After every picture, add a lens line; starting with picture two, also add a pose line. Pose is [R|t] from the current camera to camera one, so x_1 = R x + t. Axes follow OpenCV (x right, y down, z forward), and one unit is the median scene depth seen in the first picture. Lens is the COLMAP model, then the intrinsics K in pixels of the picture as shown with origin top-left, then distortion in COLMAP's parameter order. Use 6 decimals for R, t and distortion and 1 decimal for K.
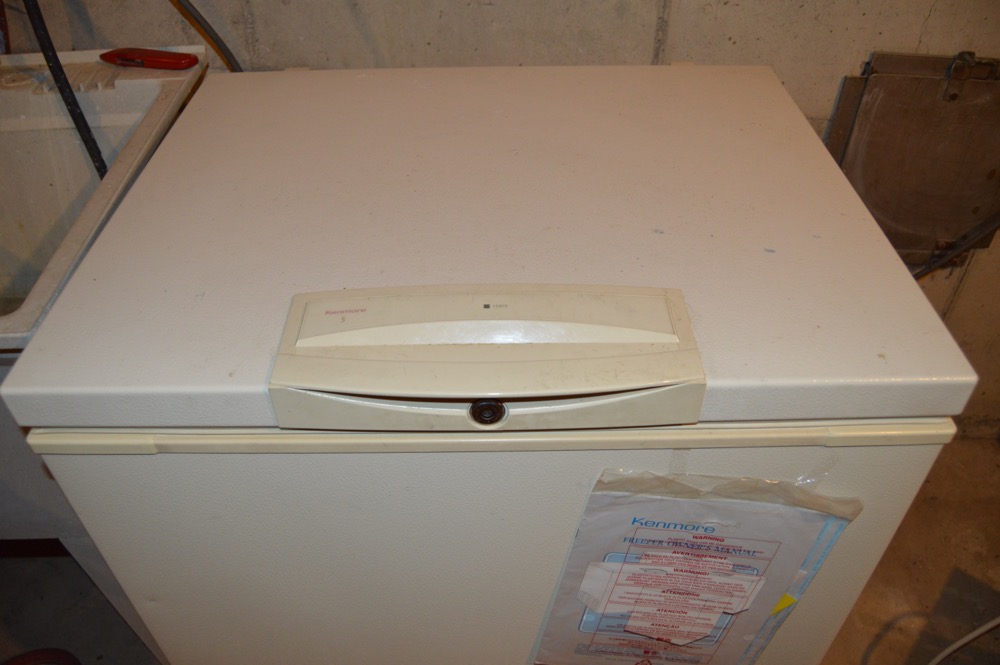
lens RADIAL K [[802.9, 0, 500.0], [0, 802.9, 332.5], [0, 0, 1]] dist [-0.087315, 0.015303]
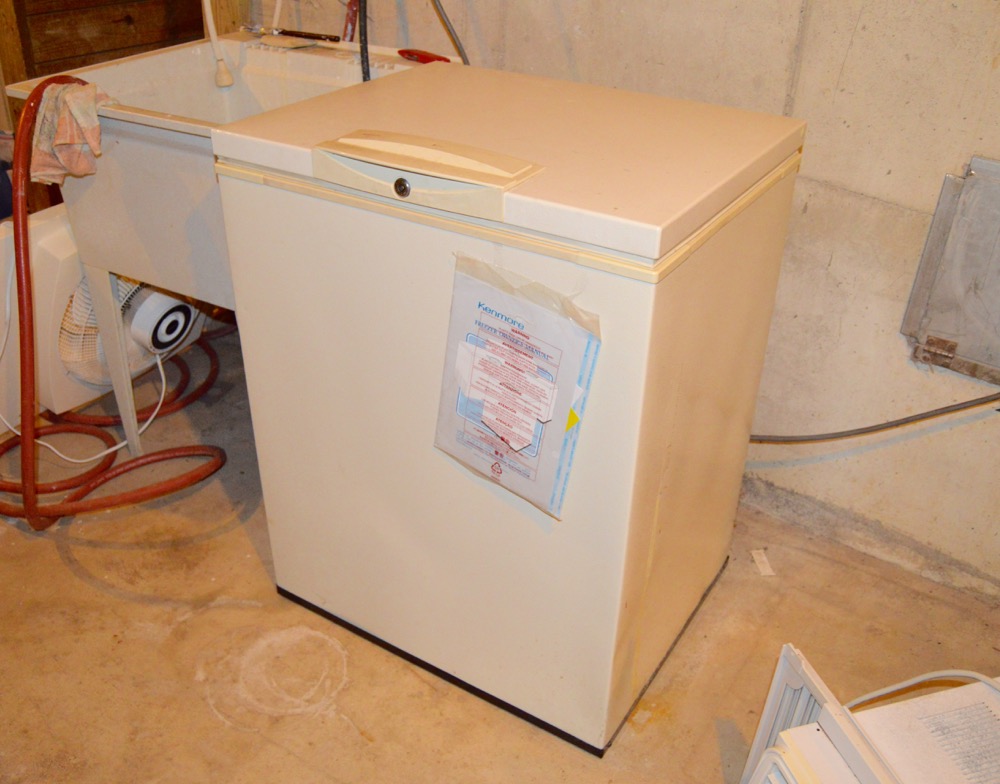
lens RADIAL K [[988.6, 0, 500.0], [0, 988.6, 392.0], [0, 0, 1]] dist [-0.075971, -0.006945]
pose [[0.837915, 0.294464, -0.459554, 0.995608], [-0.373770, 0.923146, -0.089988, 0.482415], [0.397737, 0.247169, 0.883579, -0.568295]]
